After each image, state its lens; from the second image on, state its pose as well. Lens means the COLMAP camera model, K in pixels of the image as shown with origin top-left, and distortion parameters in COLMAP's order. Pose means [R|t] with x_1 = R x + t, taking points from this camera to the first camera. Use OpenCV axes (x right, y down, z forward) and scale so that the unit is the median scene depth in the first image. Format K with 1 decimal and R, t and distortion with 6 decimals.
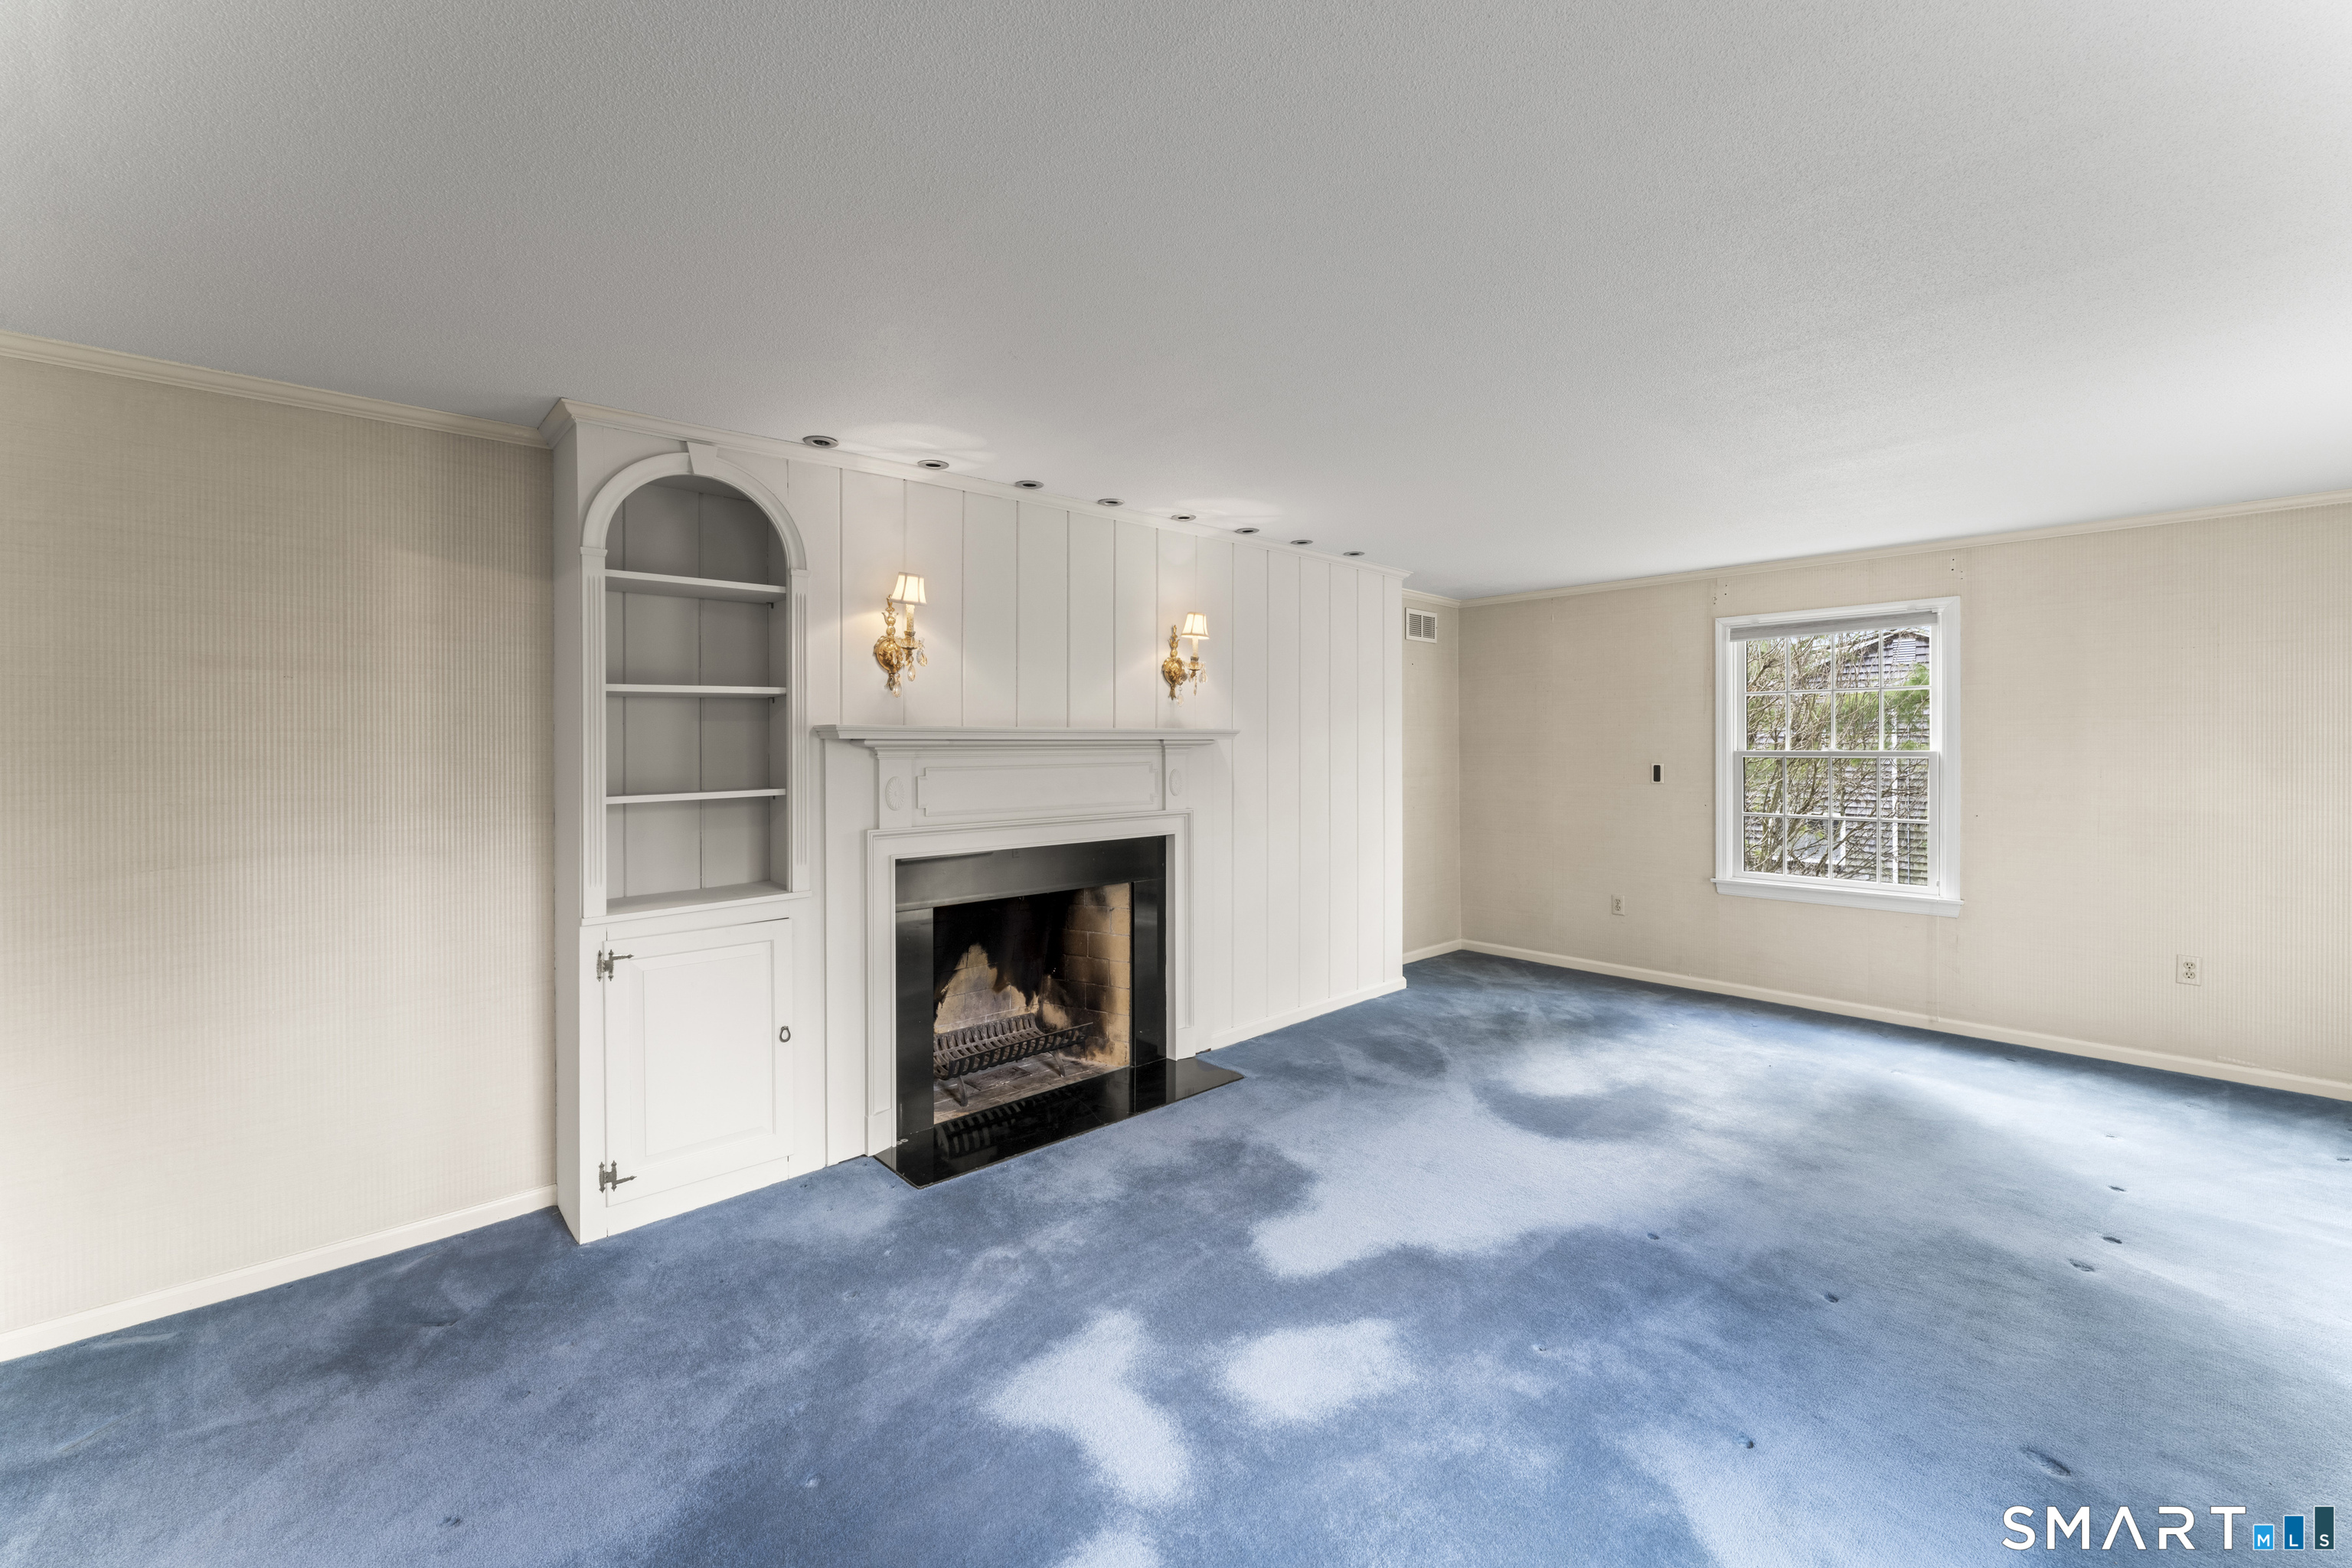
lens RADIAL K [[957.2, 0, 1192.0], [0, 957.2, 746.6], [0, 0, 1]] dist [-0.004012, 0.000732]
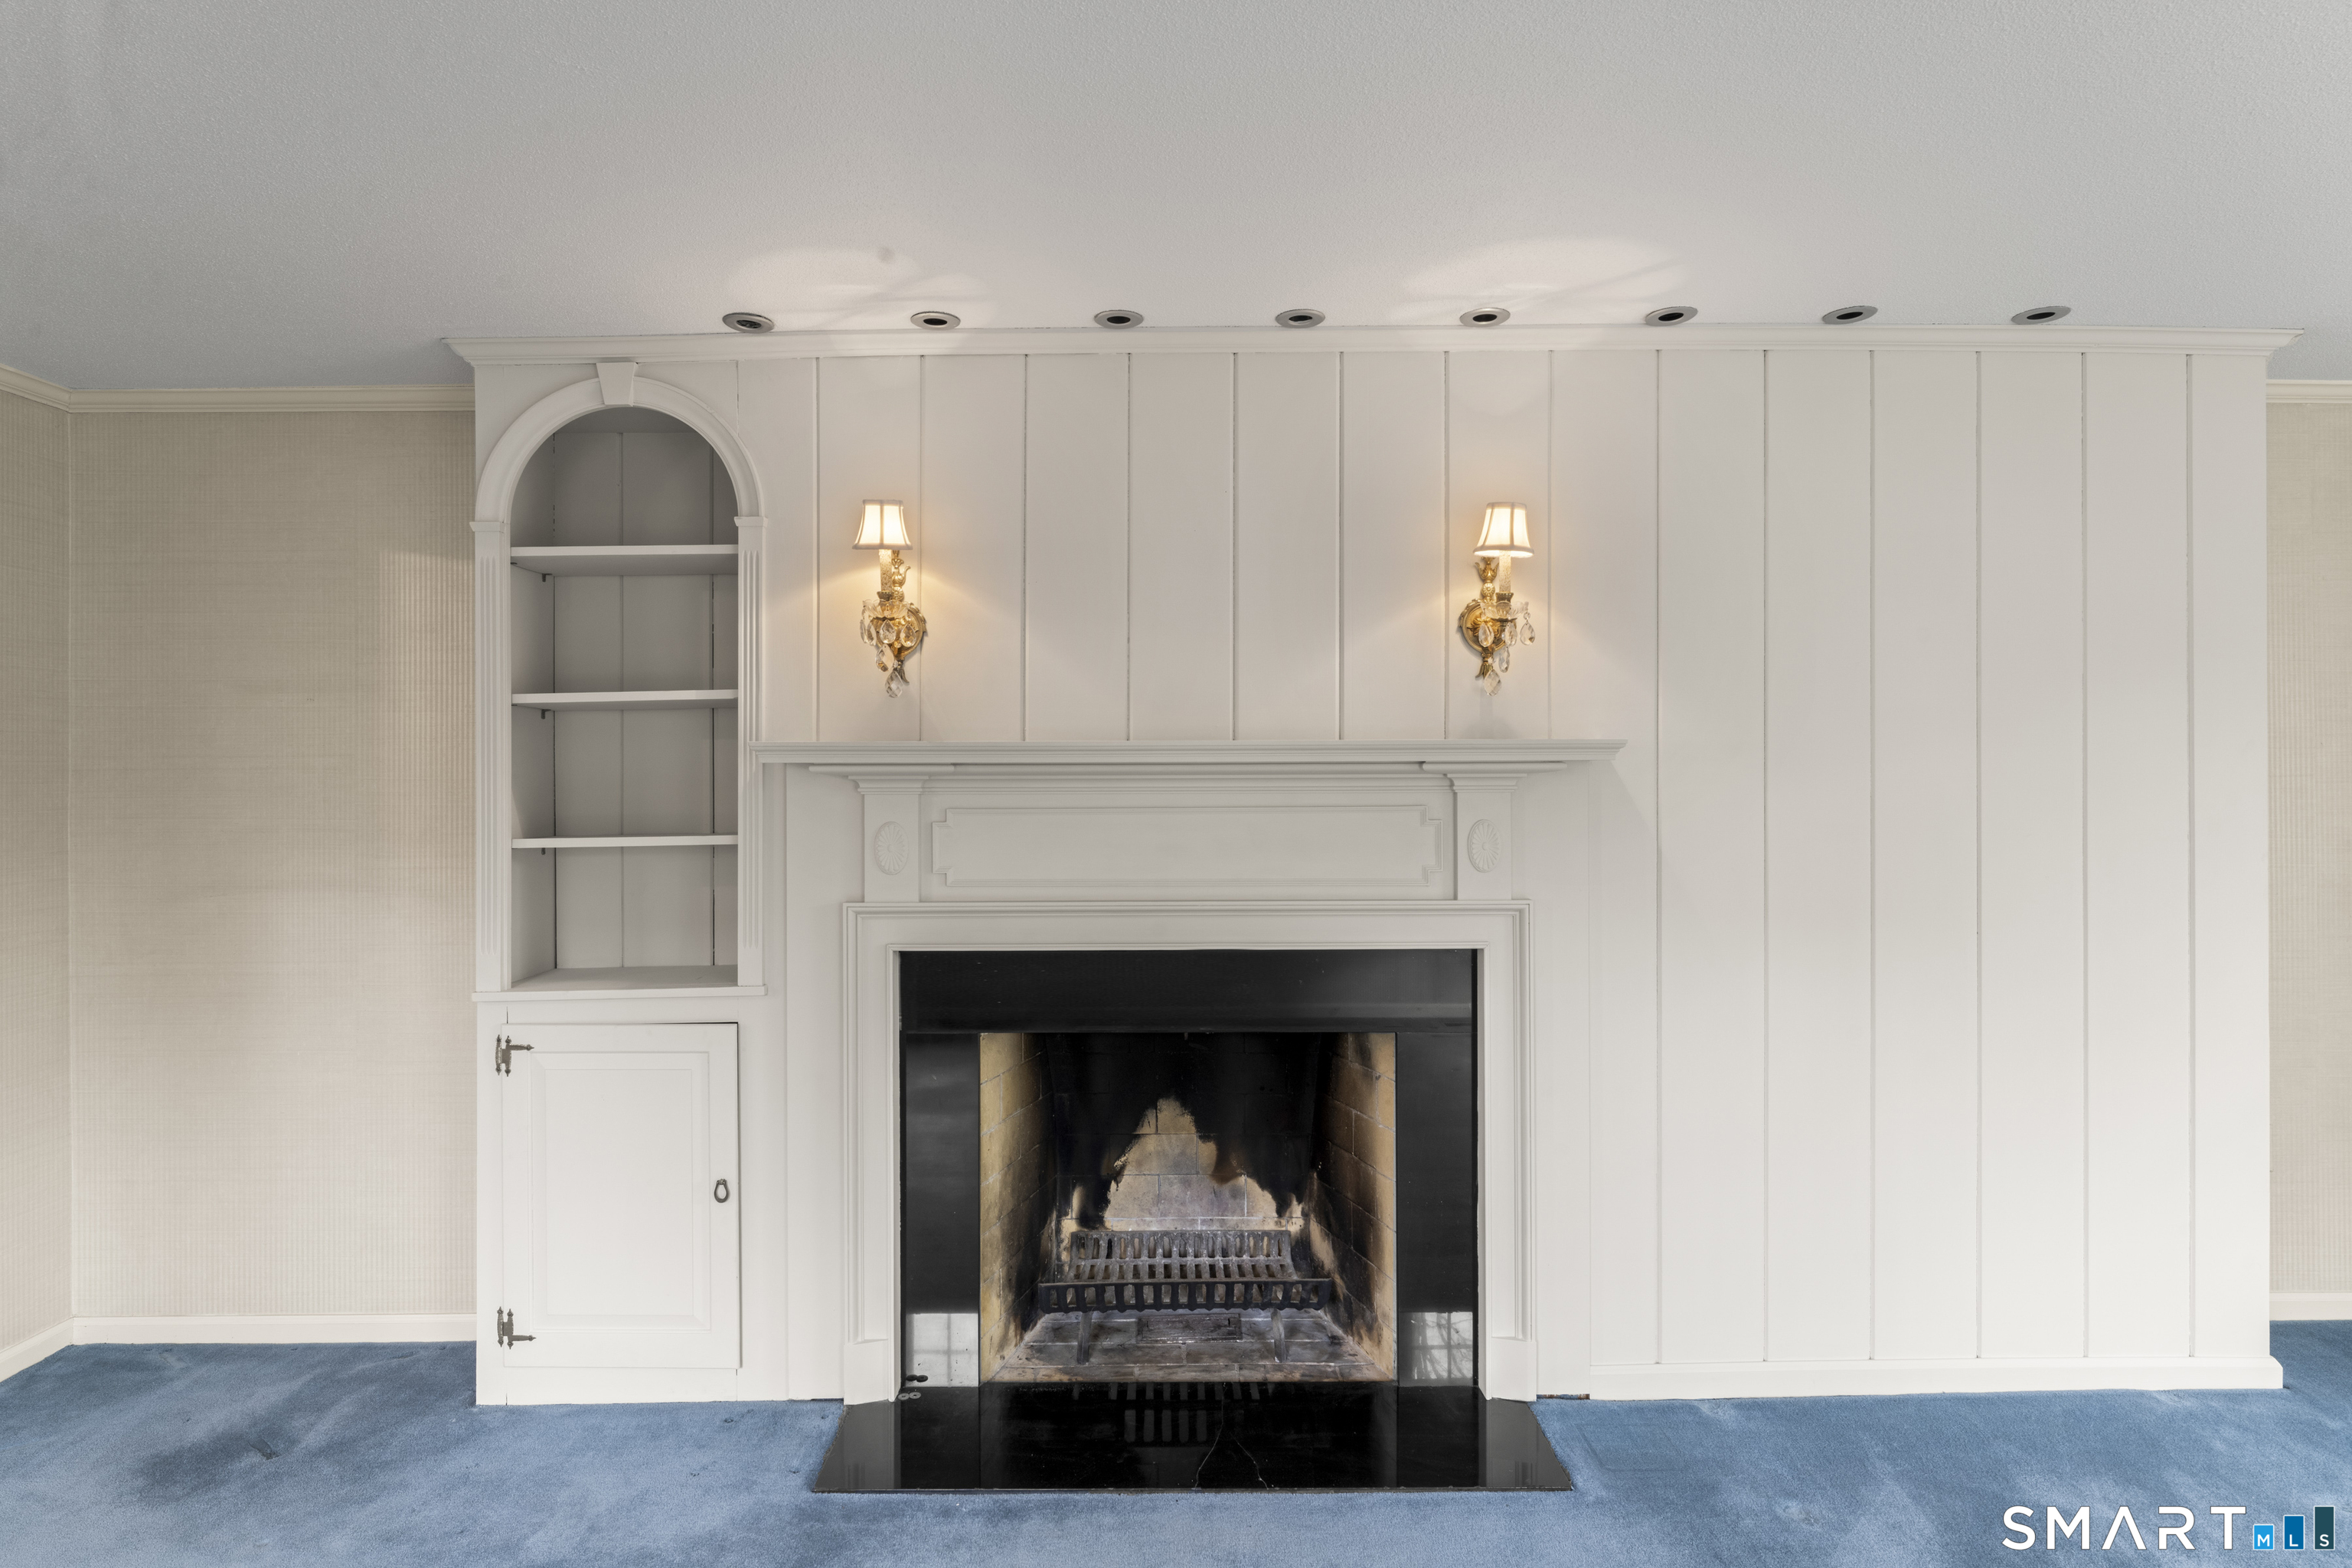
lens RADIAL K [[1266.3, 0, 1178.8], [0, 1266.3, 760.8], [0, 0, 1]] dist [-0.002773, -0.000854]
pose [[0.733551, -0.003000, -0.679627, 0.354840], [-0.000940, 0.999985, -0.005428, -0.004251], [0.679633, 0.004621, 0.733537, 0.445819]]
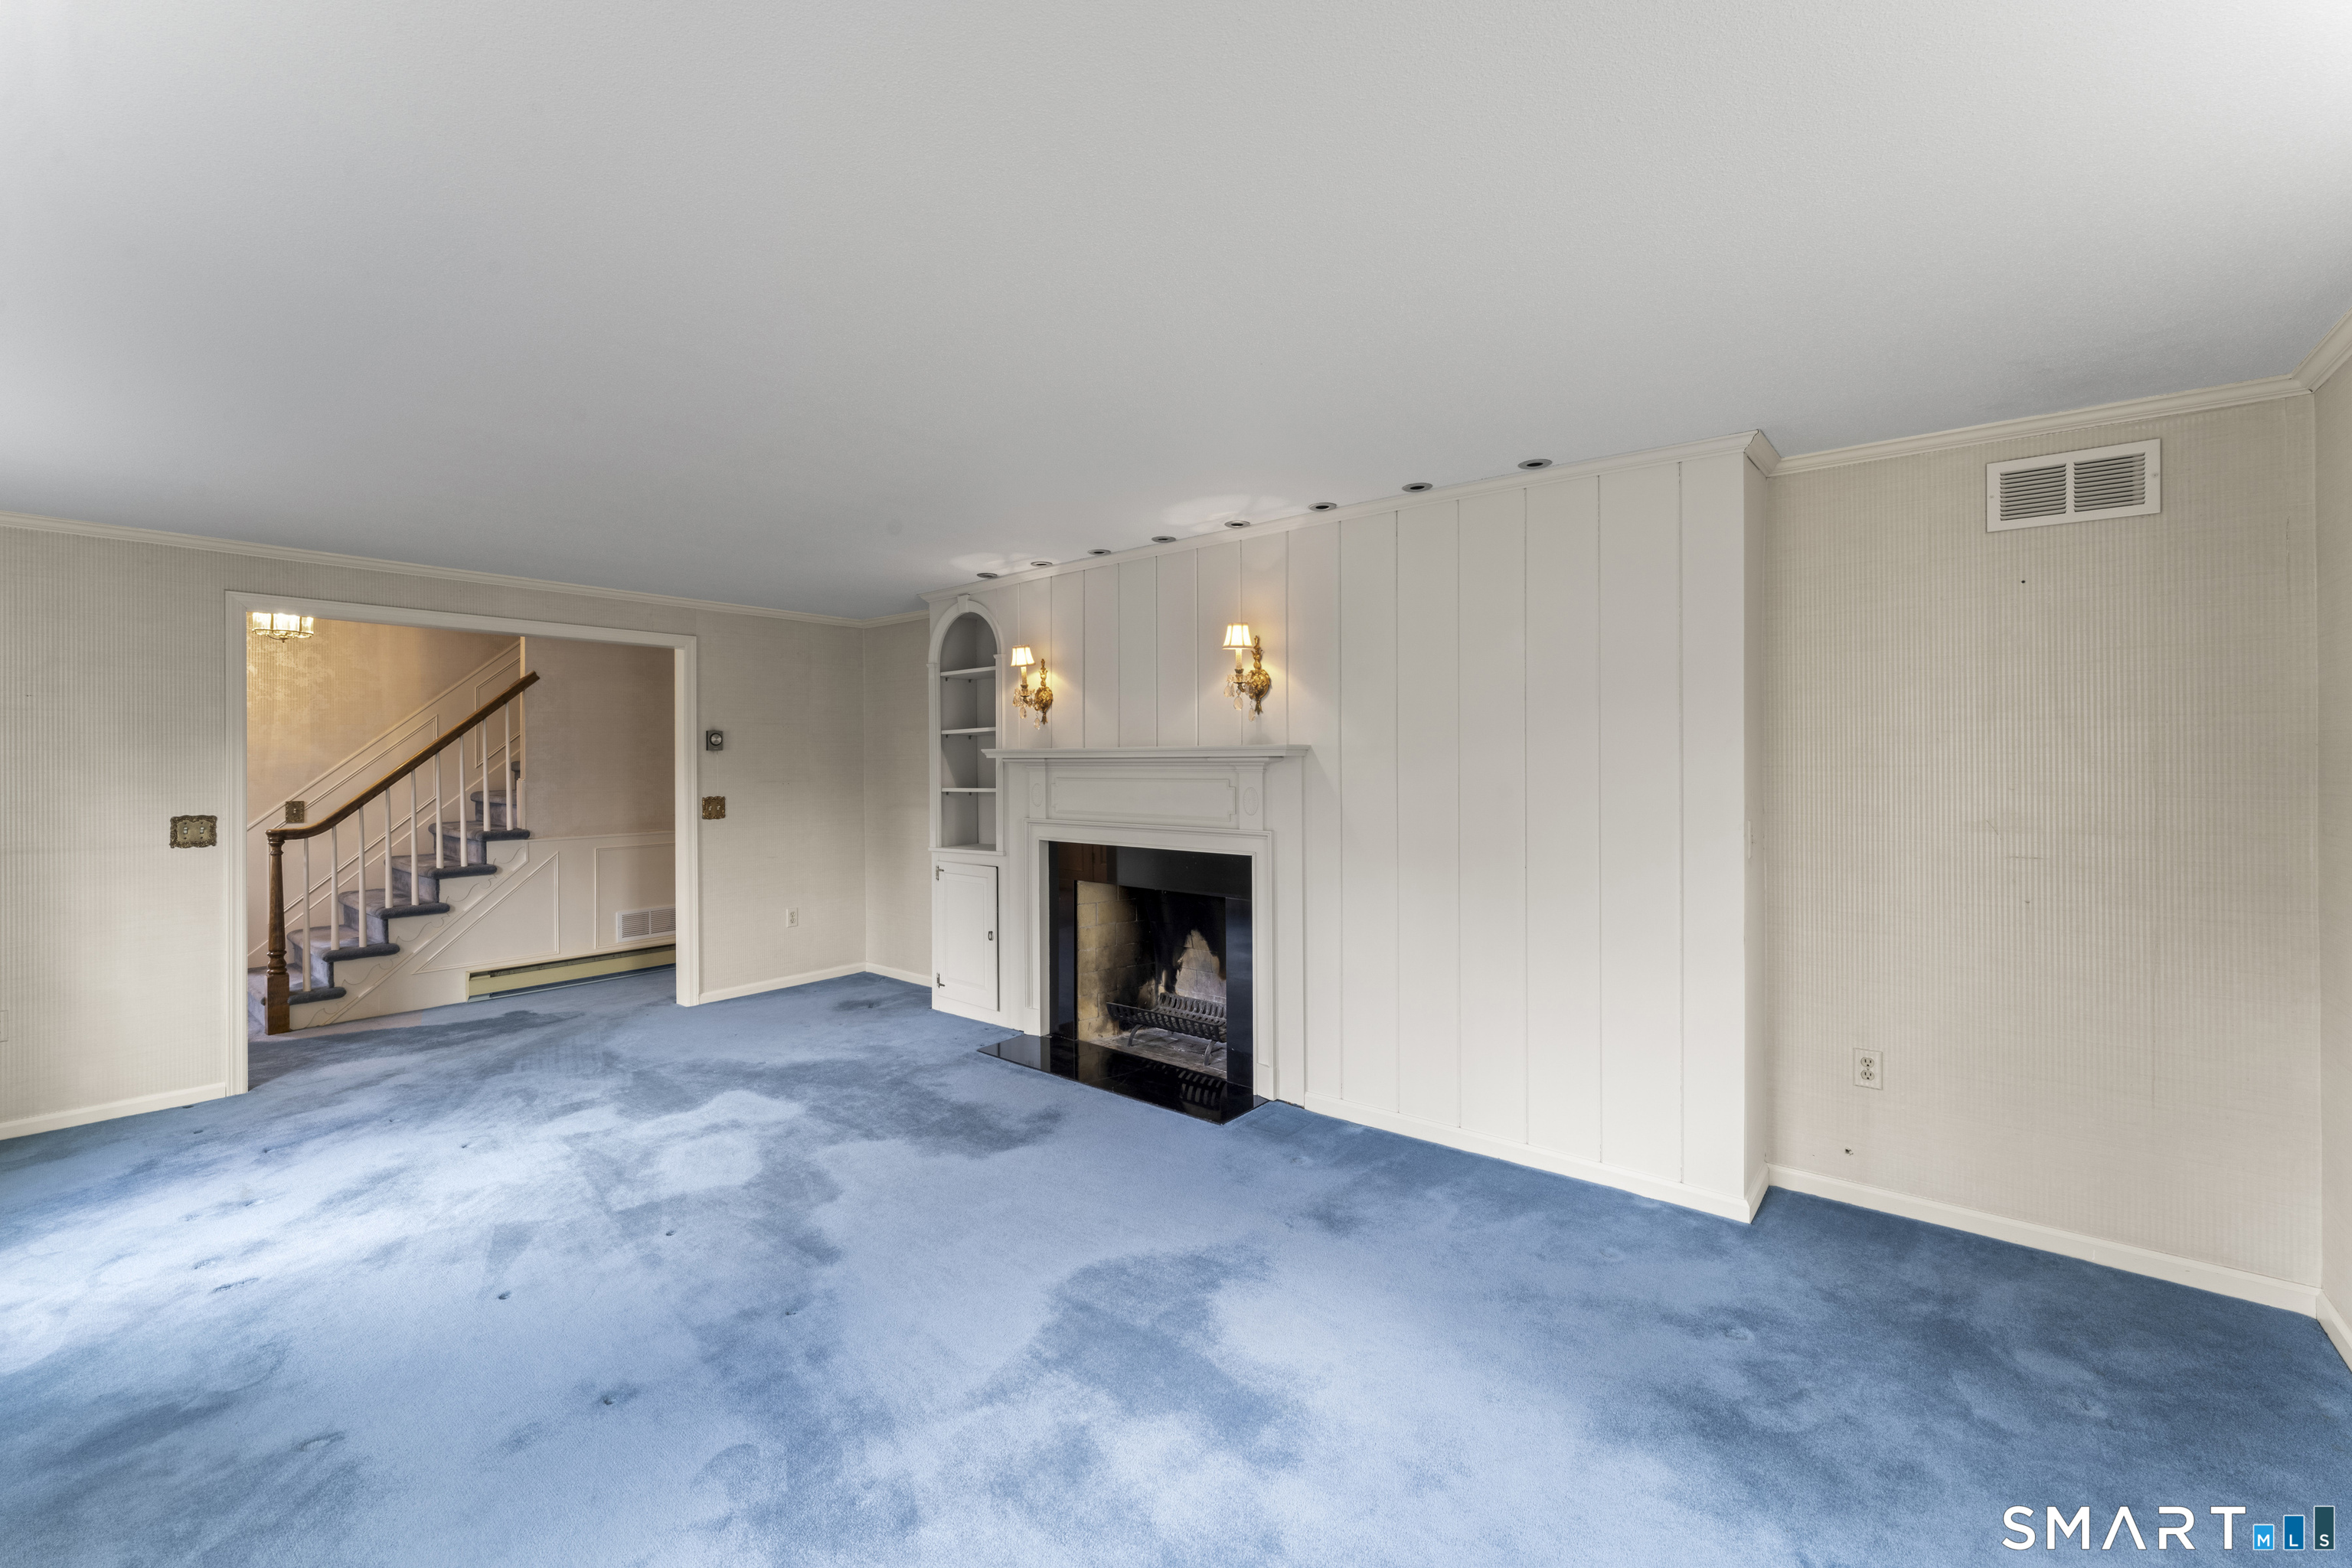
lens RADIAL K [[957.2, 0, 1178.0], [0, 957.2, 761.3], [0, 0, 1]] dist [-0.004012, 0.000732]
pose [[0.127159, 0.004505, -0.991872, 1.022627], [0.001954, 0.999987, 0.004792, -0.008399], [0.991880, -0.002547, 0.127149, 0.898147]]
